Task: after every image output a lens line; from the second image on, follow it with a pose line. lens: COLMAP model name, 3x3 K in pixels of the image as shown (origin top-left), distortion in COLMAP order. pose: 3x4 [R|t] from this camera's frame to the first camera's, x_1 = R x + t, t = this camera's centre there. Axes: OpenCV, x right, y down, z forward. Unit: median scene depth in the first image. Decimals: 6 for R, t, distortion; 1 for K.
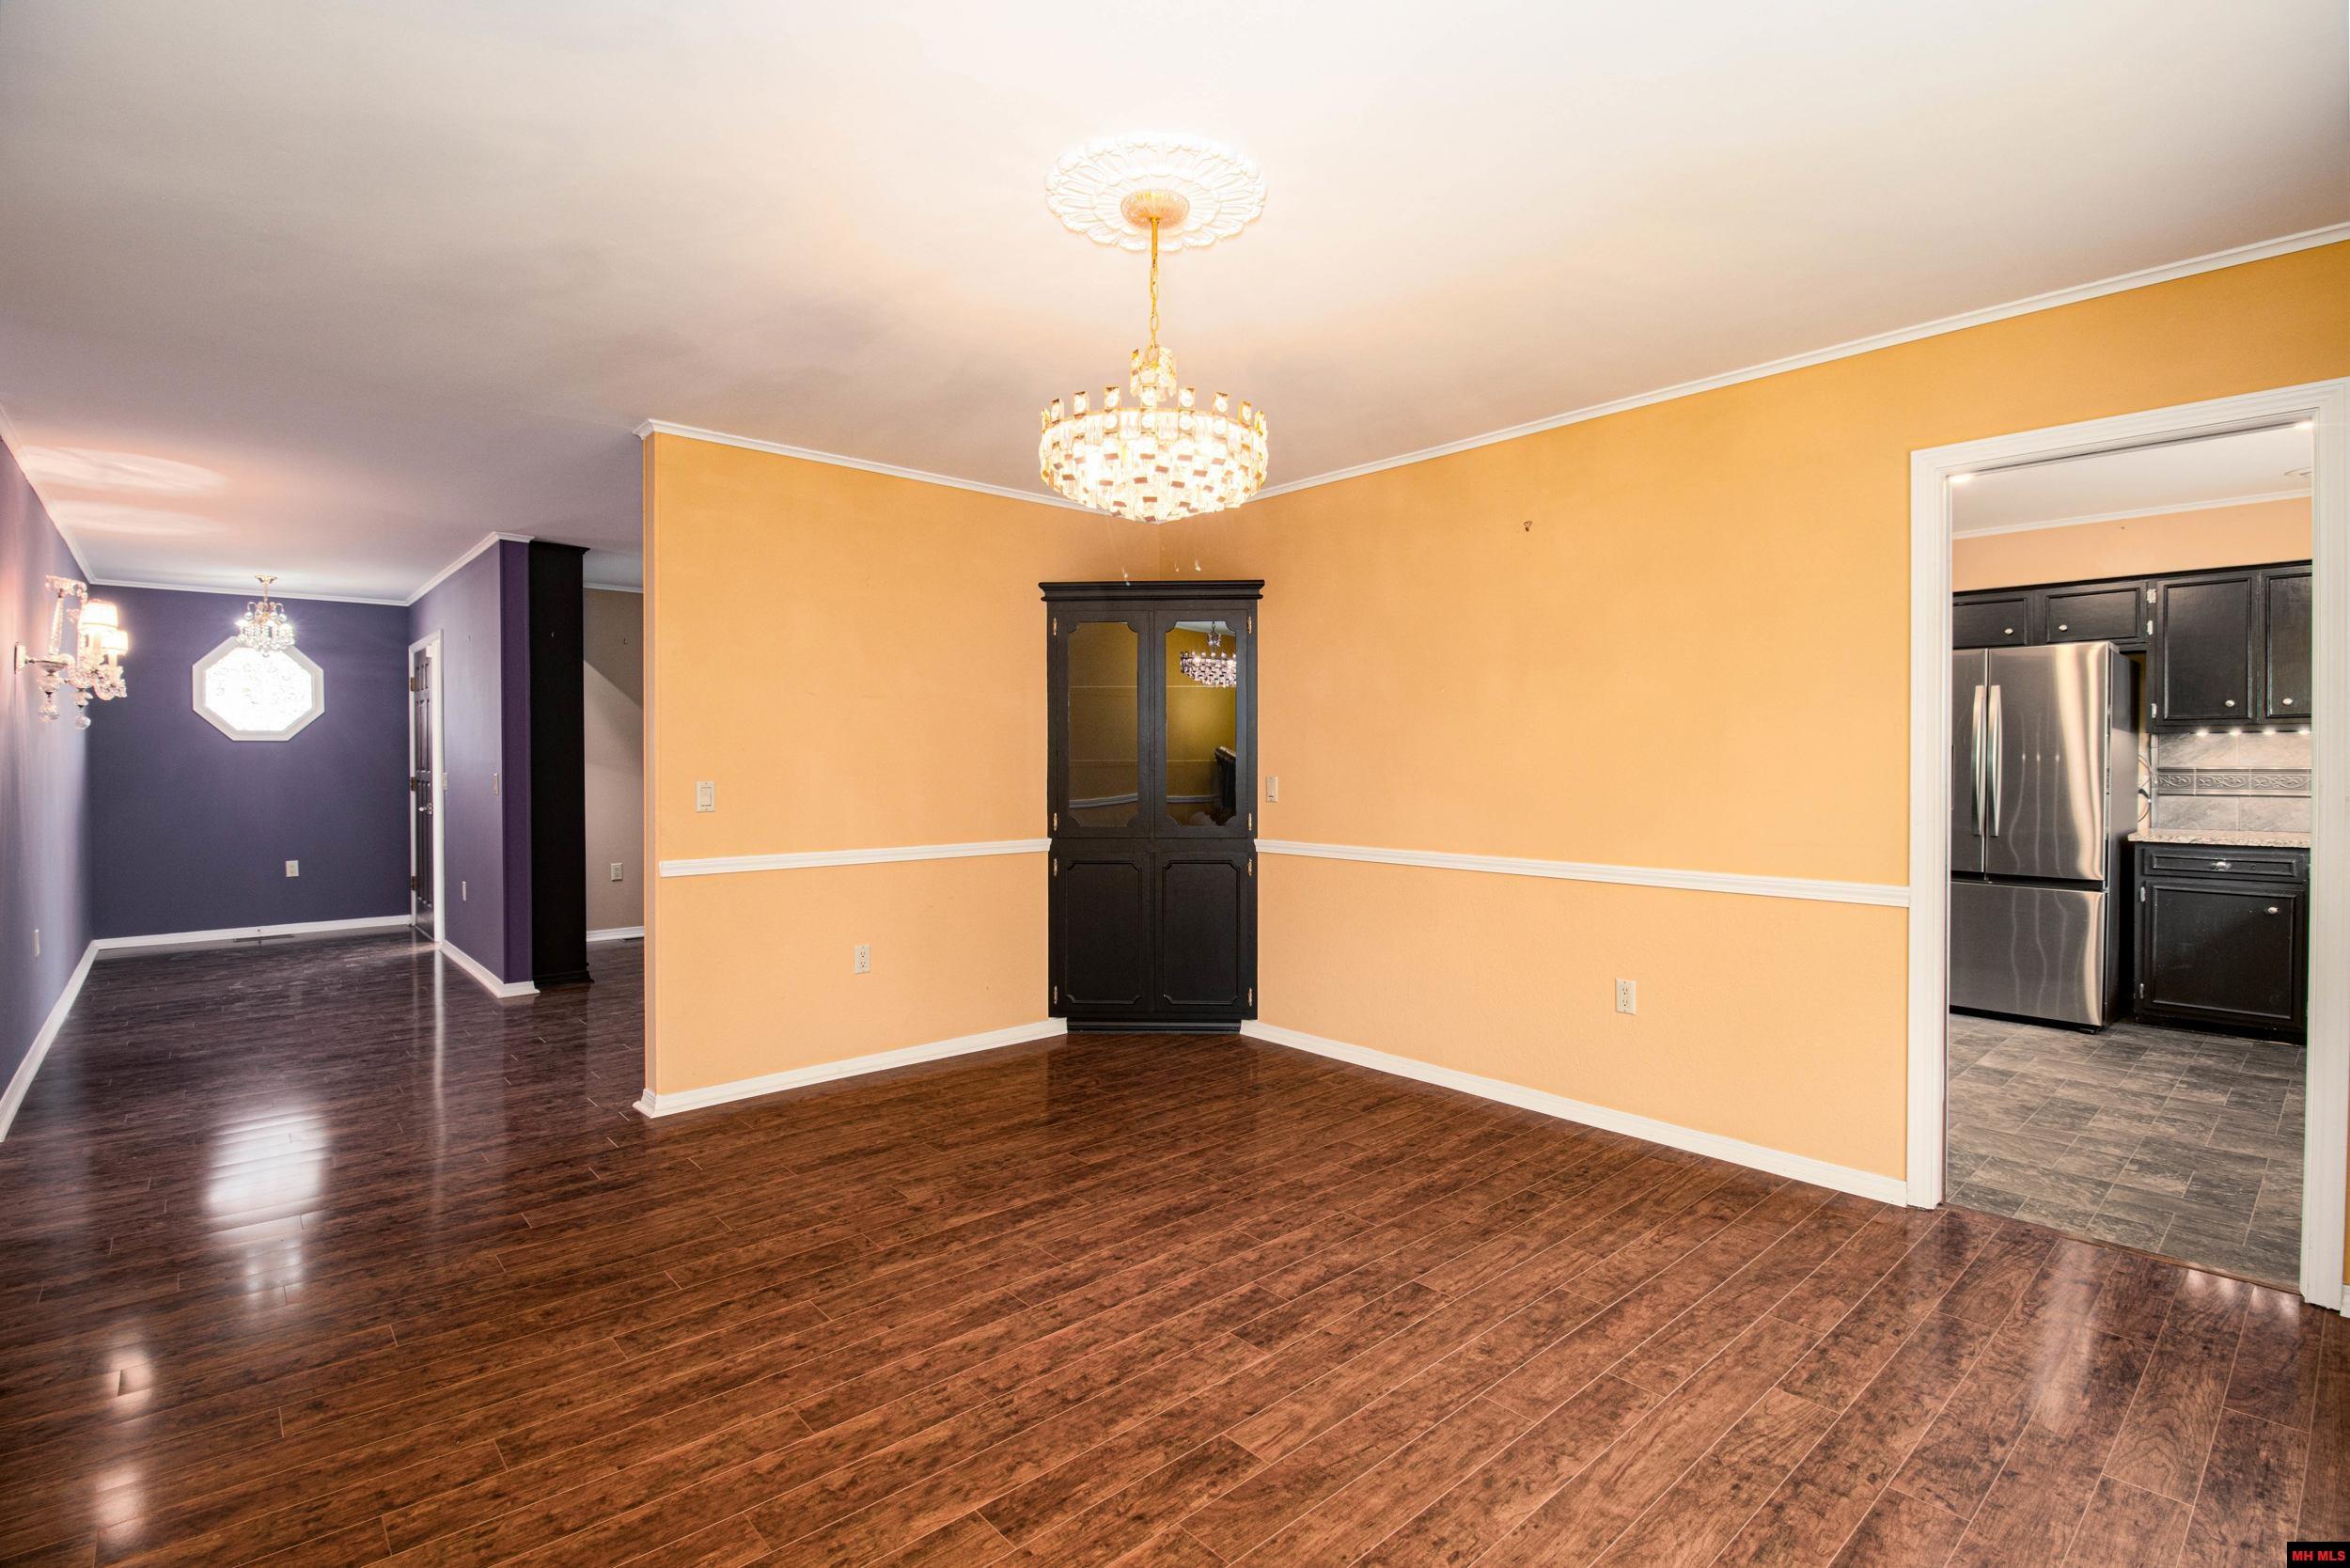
lens RADIAL K [[1100.9, 0, 1169.2], [0, 1100.9, 788.7], [0, 0, 1]] dist [-0.002695, -0.002557]
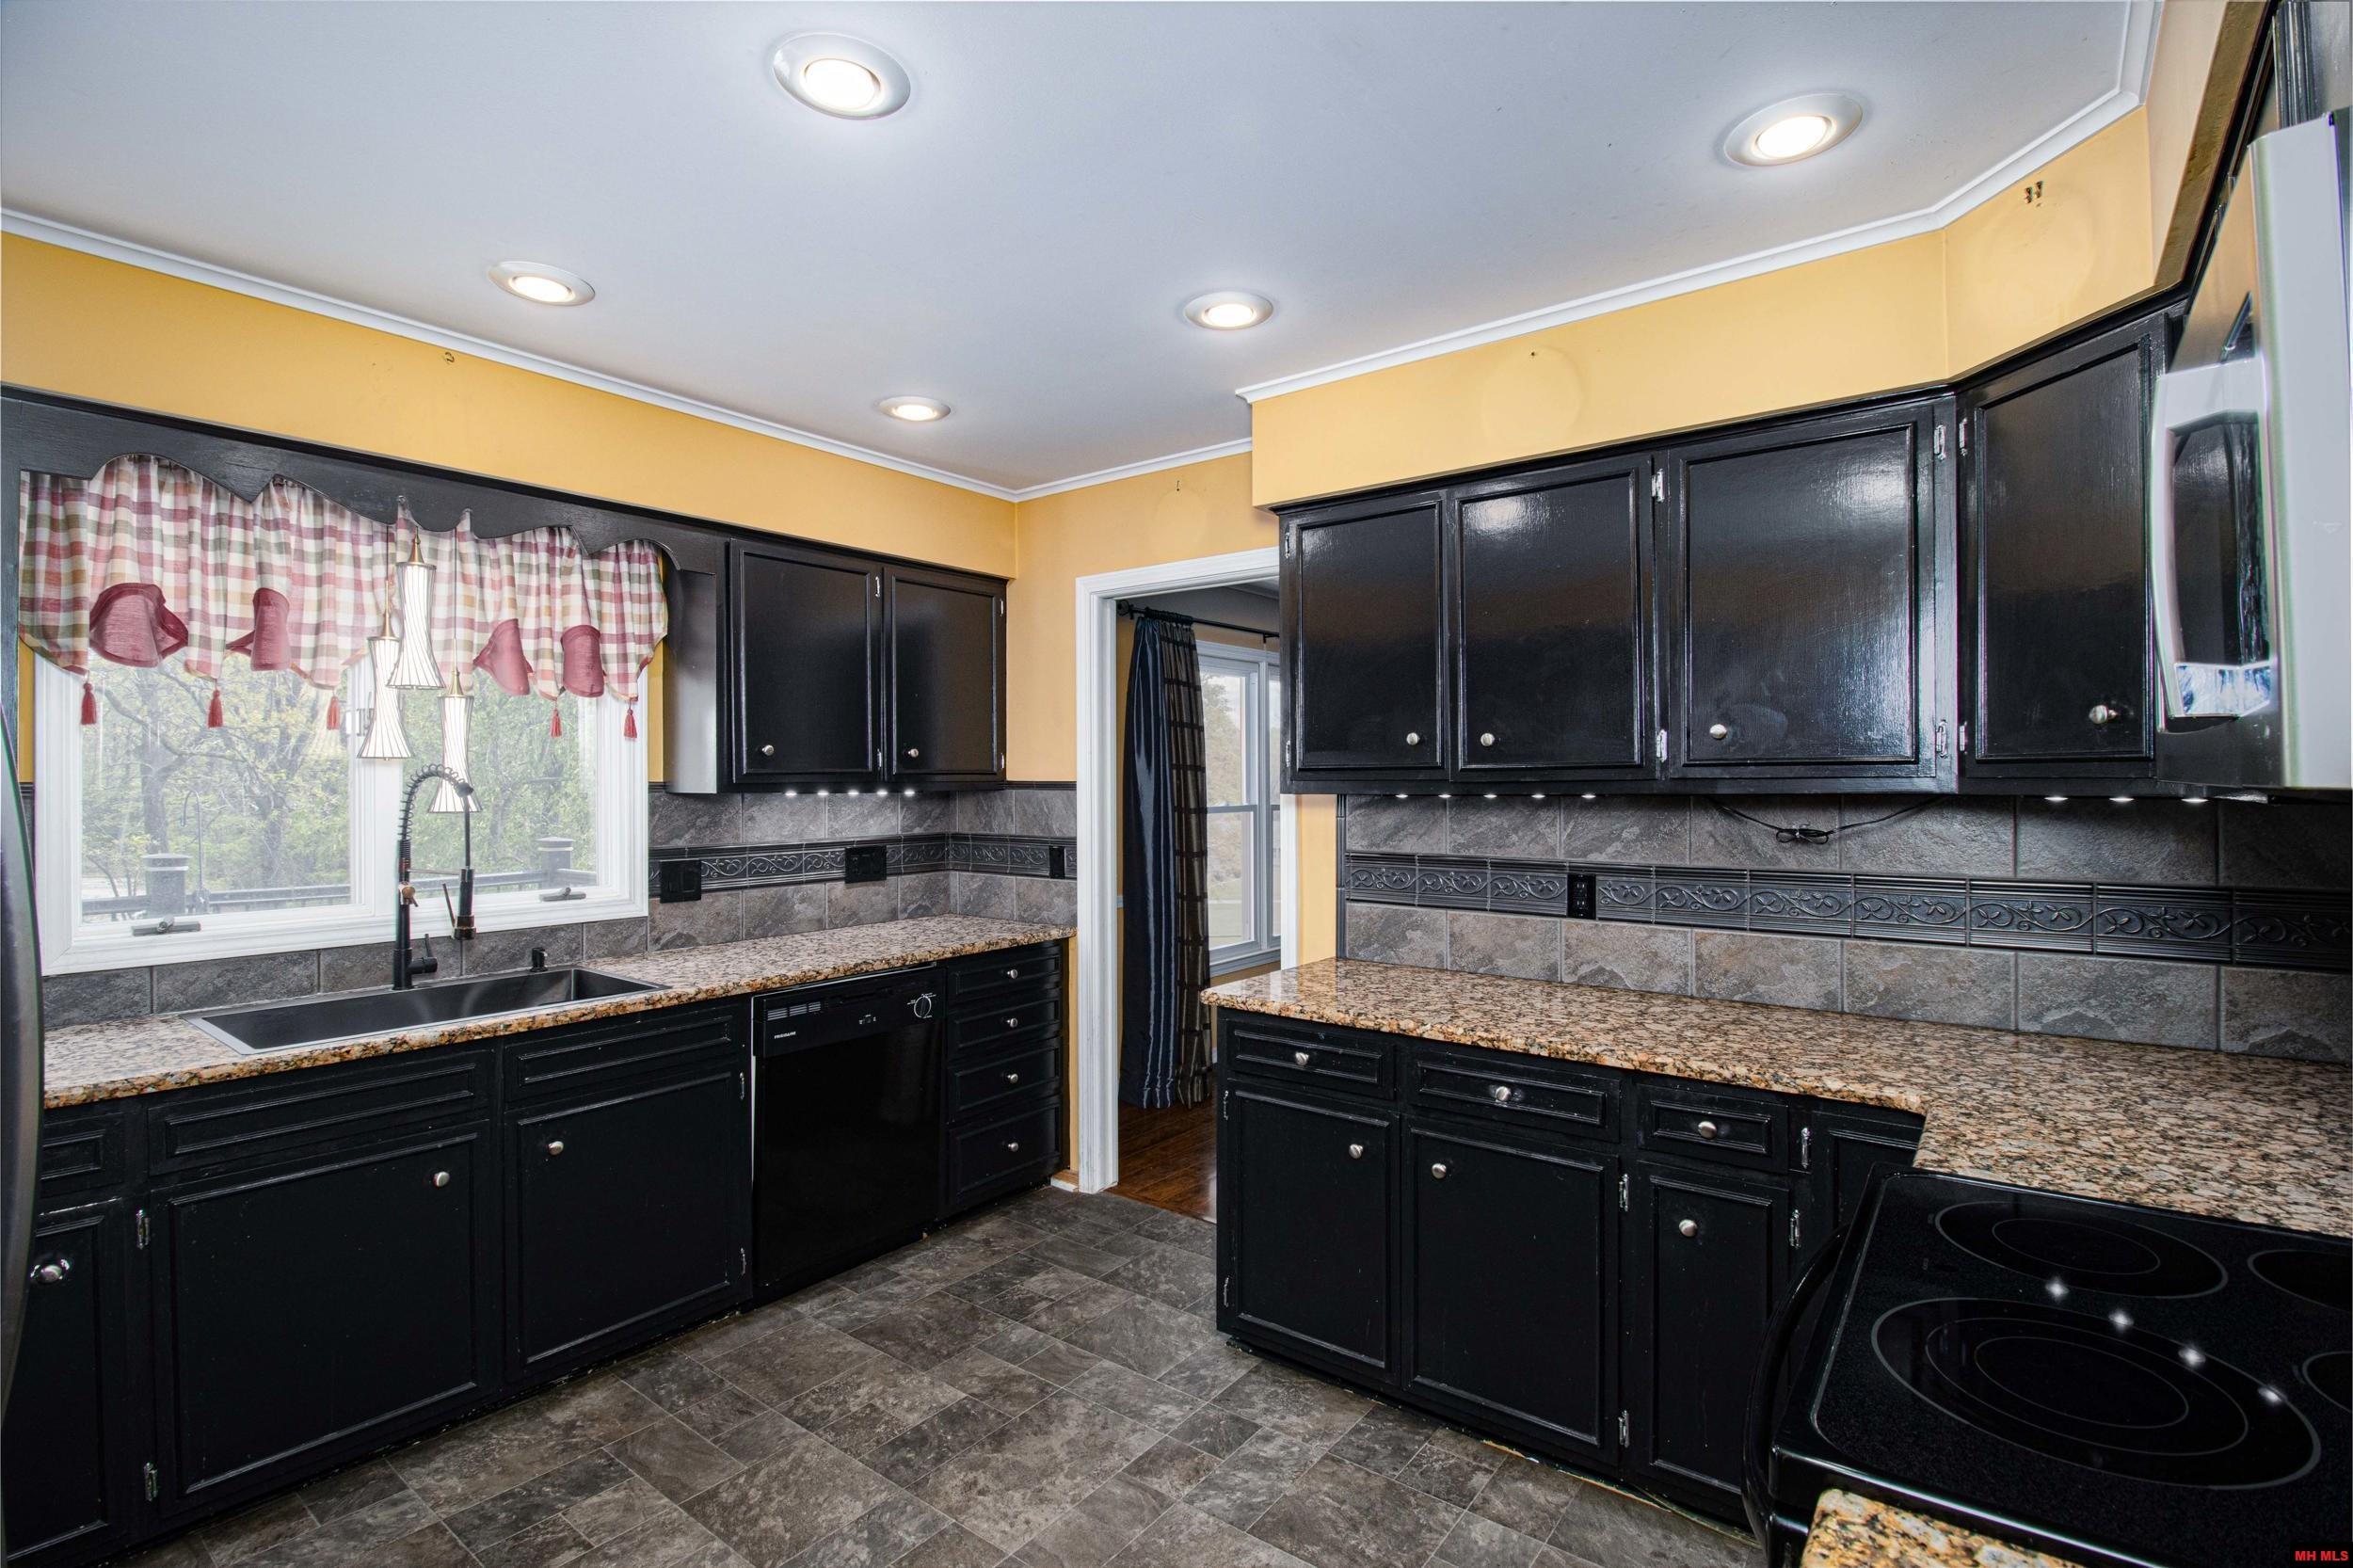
lens RADIAL K [[1102.2, 0, 1172.8], [0, 1102.2, 784.3], [0, 0, 1]] dist [-0.002695, -0.002557]
pose [[-0.979444, 0.001800, -0.201710, 0.959875], [-0.001125, 0.999896, 0.014382, -0.071344], [0.201715, 0.014313, -0.979340, 1.870620]]
